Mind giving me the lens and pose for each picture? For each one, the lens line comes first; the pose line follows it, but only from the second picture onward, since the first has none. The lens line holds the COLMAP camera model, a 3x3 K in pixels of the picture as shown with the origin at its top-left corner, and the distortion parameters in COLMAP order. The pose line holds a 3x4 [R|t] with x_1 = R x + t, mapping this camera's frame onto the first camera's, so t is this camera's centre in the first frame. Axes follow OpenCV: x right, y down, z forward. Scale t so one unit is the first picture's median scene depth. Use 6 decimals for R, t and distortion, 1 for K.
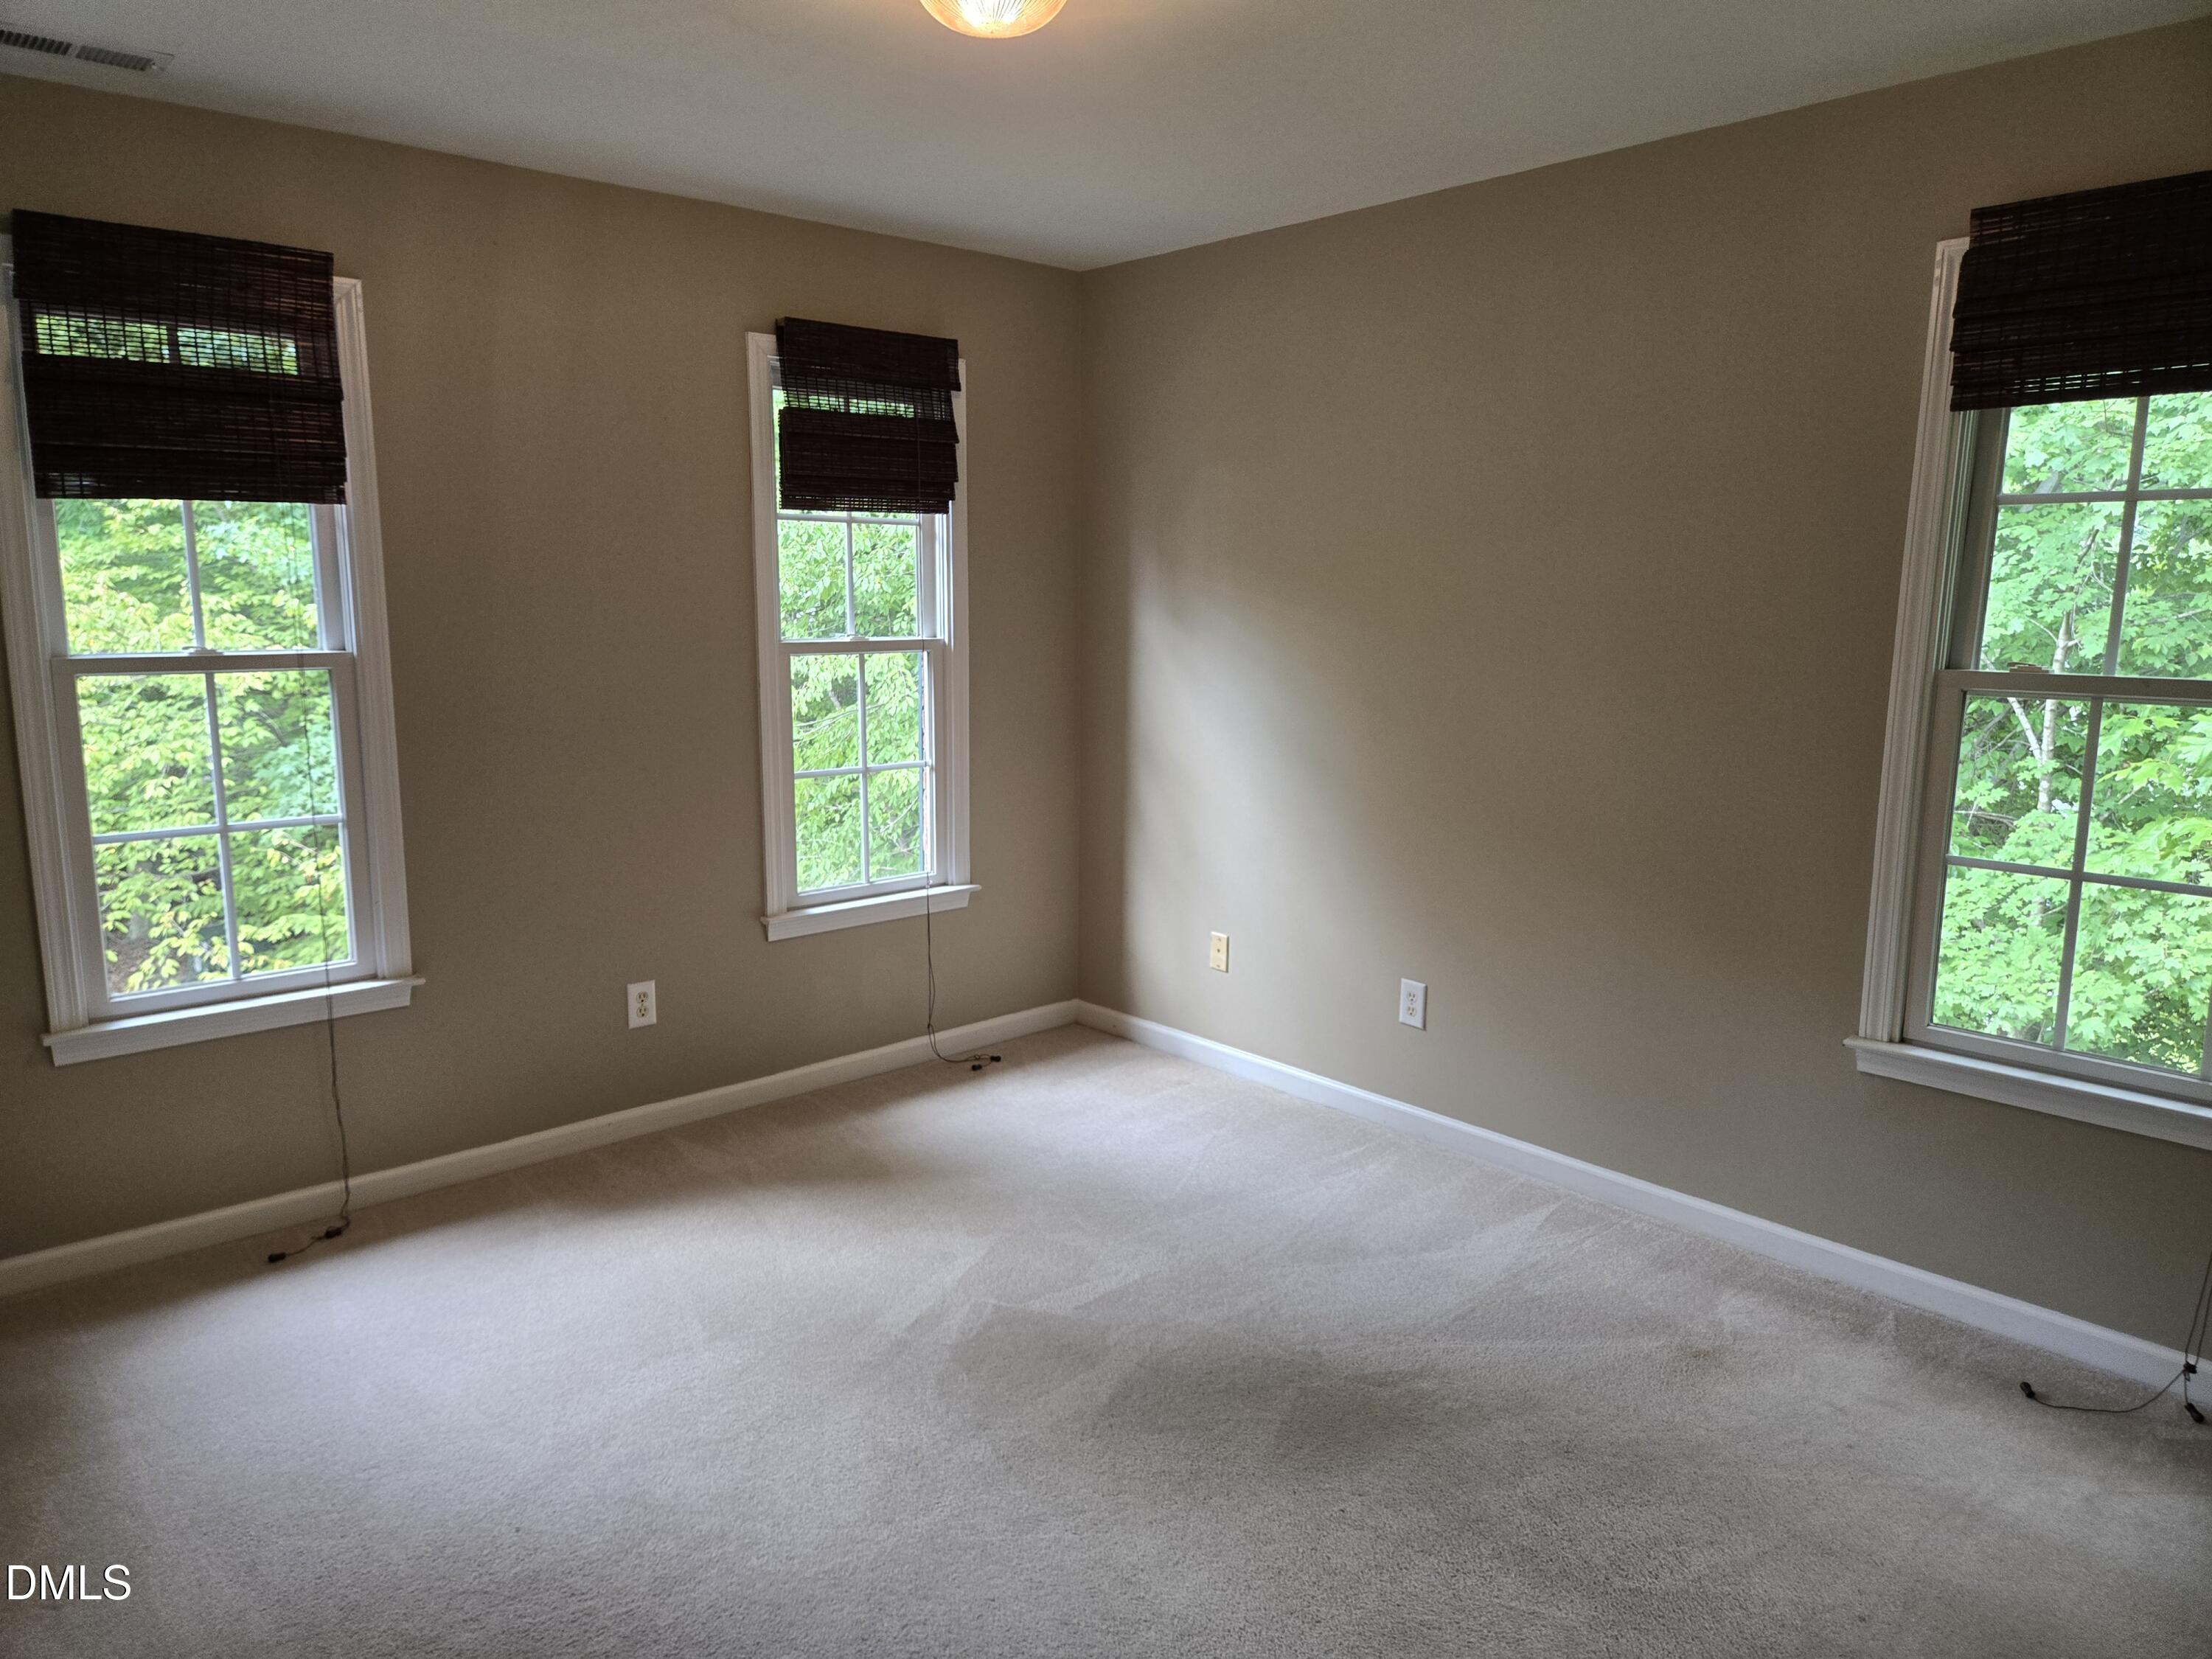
lens RADIAL K [[1485.4, 0, 1088.7], [0, 1485.4, 835.9], [0, 0, 1]] dist [0.119254, -0.129912]
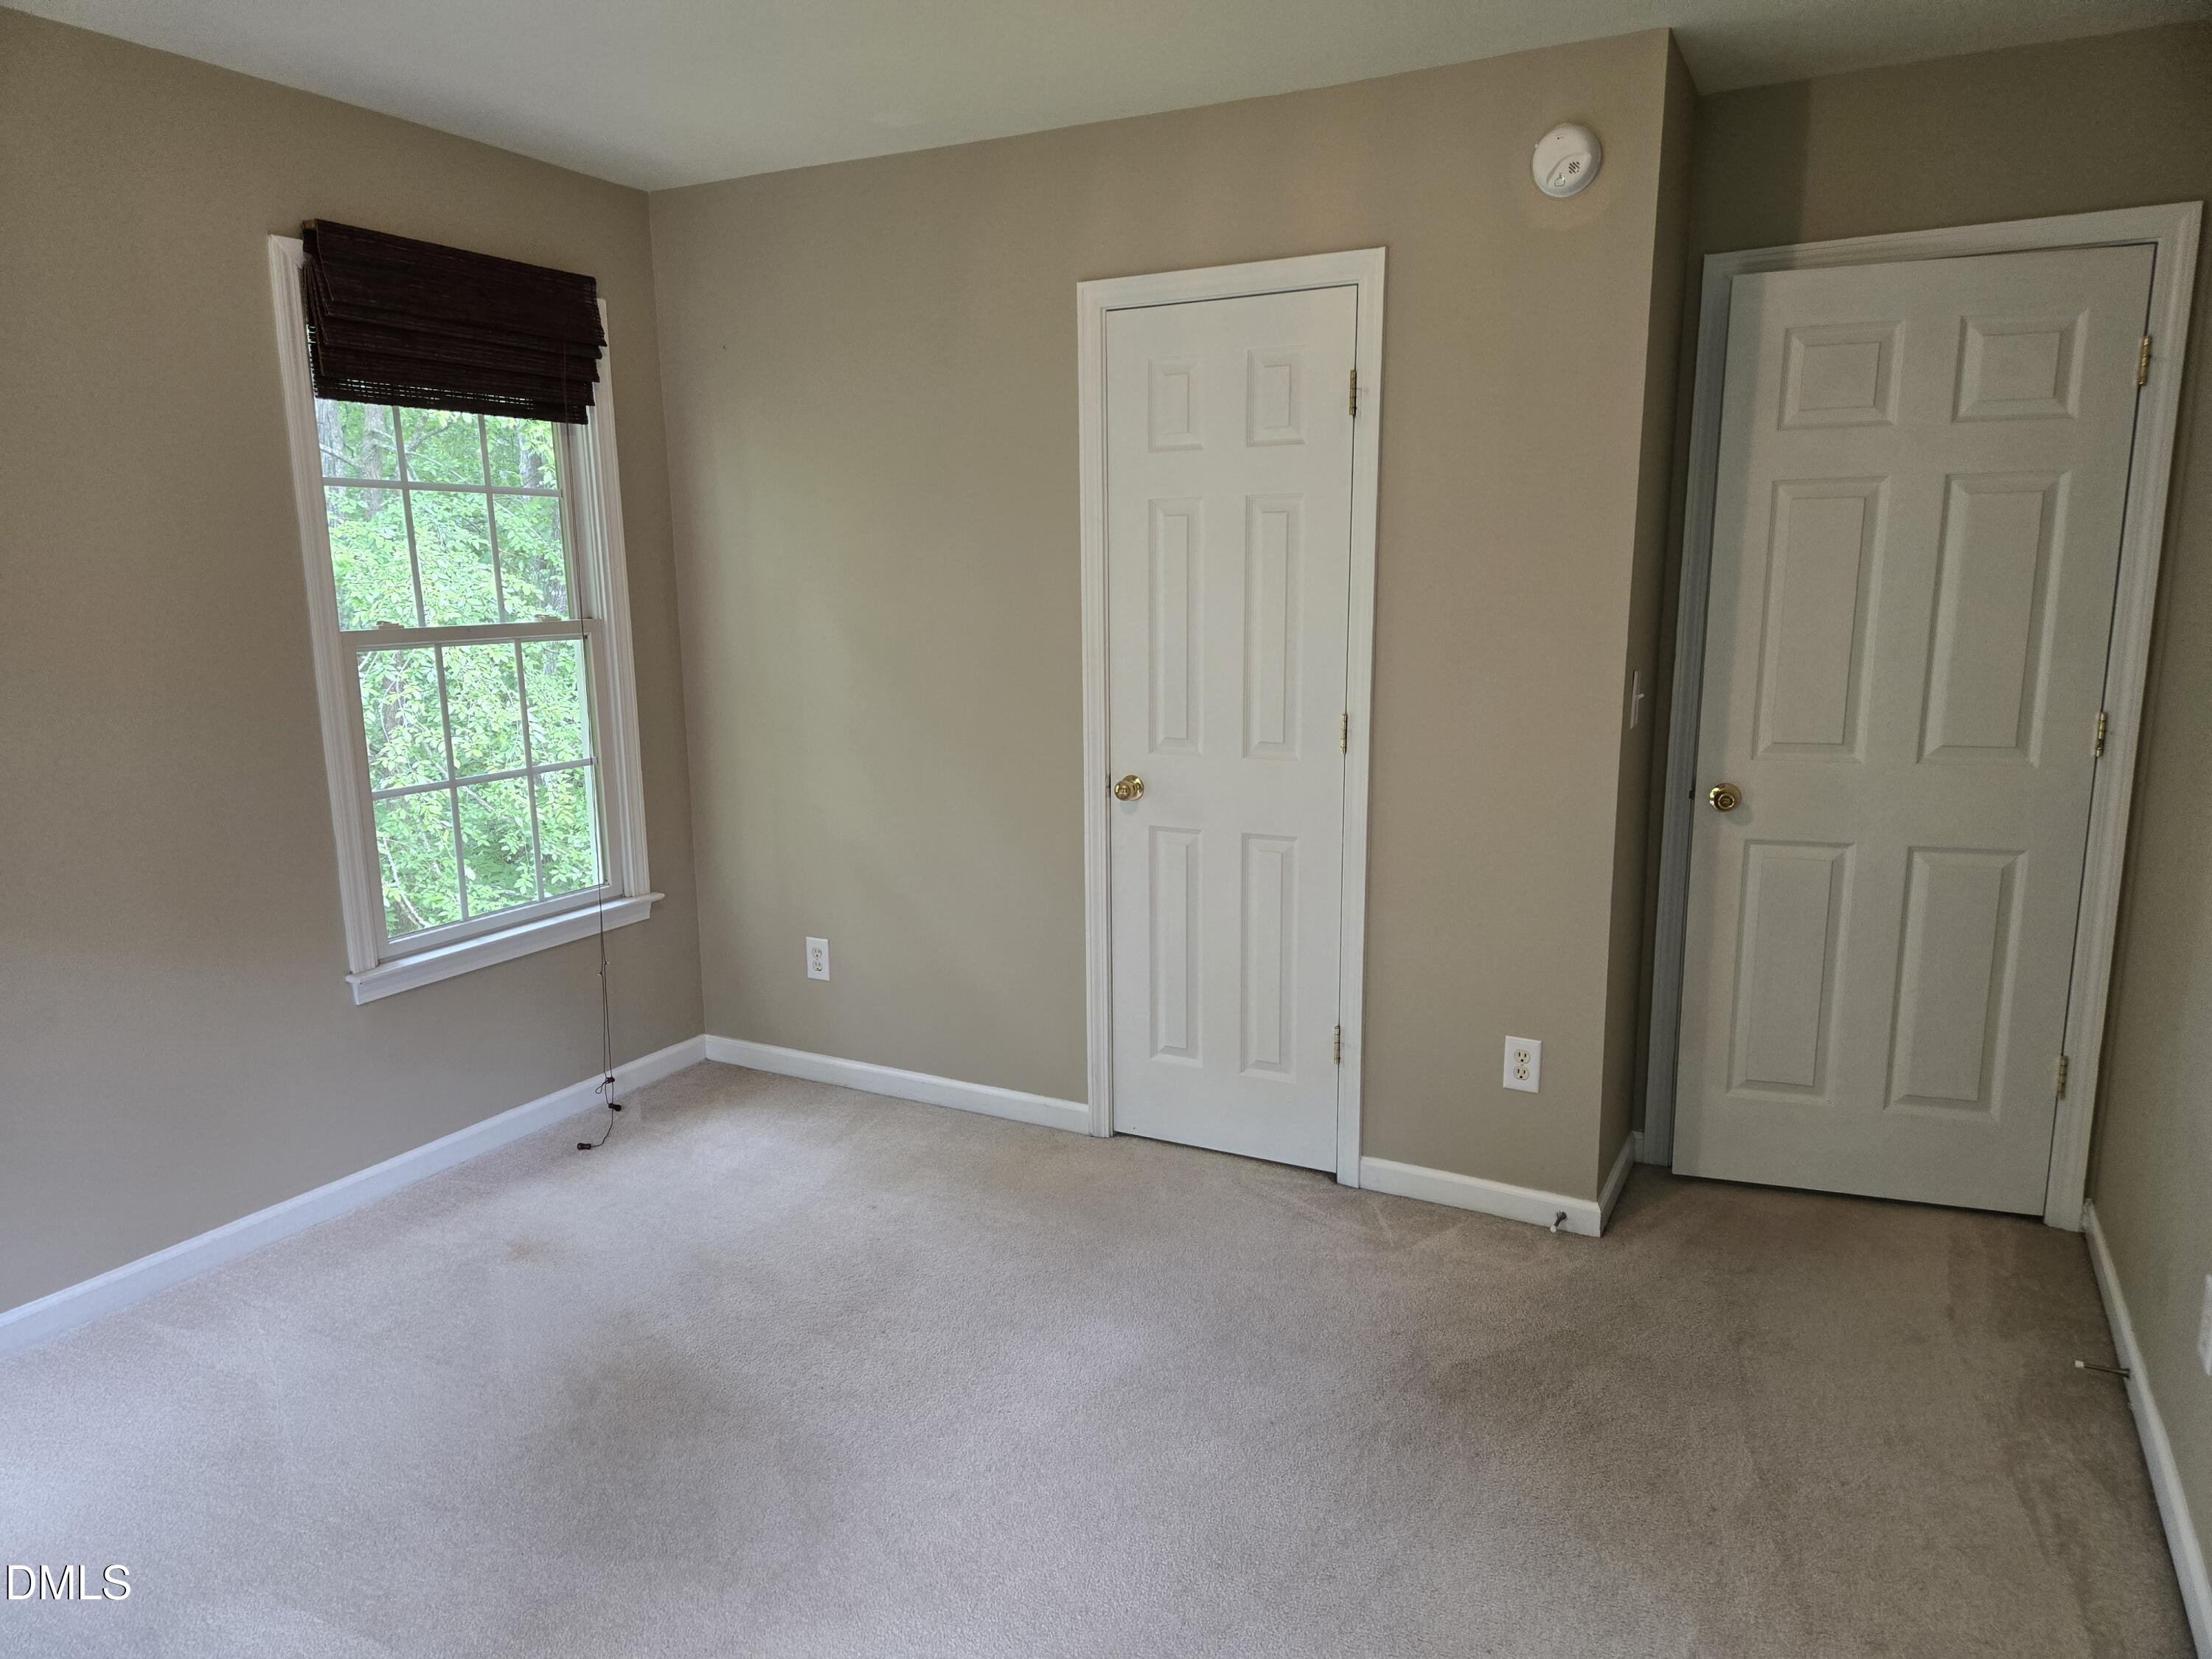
lens RADIAL K [[1485.4, 0, 1088.7], [0, 1485.4, 835.9], [0, 0, 1]] dist [0.119254, -0.129912]
pose [[-0.385620, -0.151854, 0.910076, -0.750884], [0.159043, 0.960659, 0.227684, -0.142796], [-0.908847, 0.232541, -0.346298, 0.974813]]
